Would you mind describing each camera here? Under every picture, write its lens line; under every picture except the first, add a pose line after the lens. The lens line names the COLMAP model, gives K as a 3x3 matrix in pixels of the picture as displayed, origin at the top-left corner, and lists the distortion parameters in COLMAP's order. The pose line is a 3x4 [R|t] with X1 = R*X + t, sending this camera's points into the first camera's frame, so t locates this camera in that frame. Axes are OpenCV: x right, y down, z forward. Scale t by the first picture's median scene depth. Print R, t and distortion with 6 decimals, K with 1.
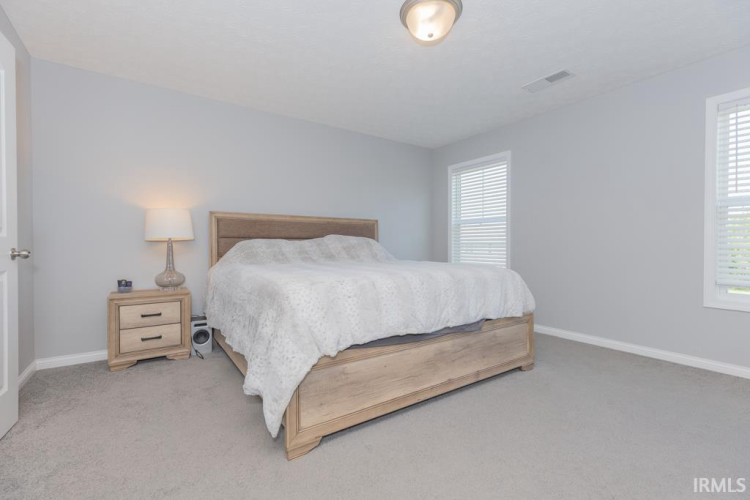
lens RADIAL K [[341.0, 0, 375.2], [0, 341.0, 248.0], [0, 0, 1]] dist [0.001945, -0.000554]
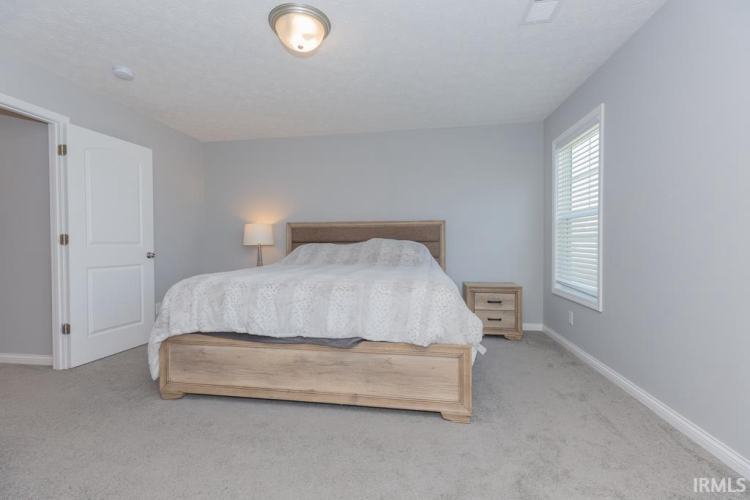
lens RADIAL K [[341.0, 0, 368.3], [0, 341.0, 248.2], [0, 0, 1]] dist [0.001945, -0.000554]
pose [[0.713289, 0.008535, -0.700819, 0.981351], [0.001294, 0.999908, 0.013495, -0.037576], [0.700869, -0.010533, 0.713212, 0.396844]]
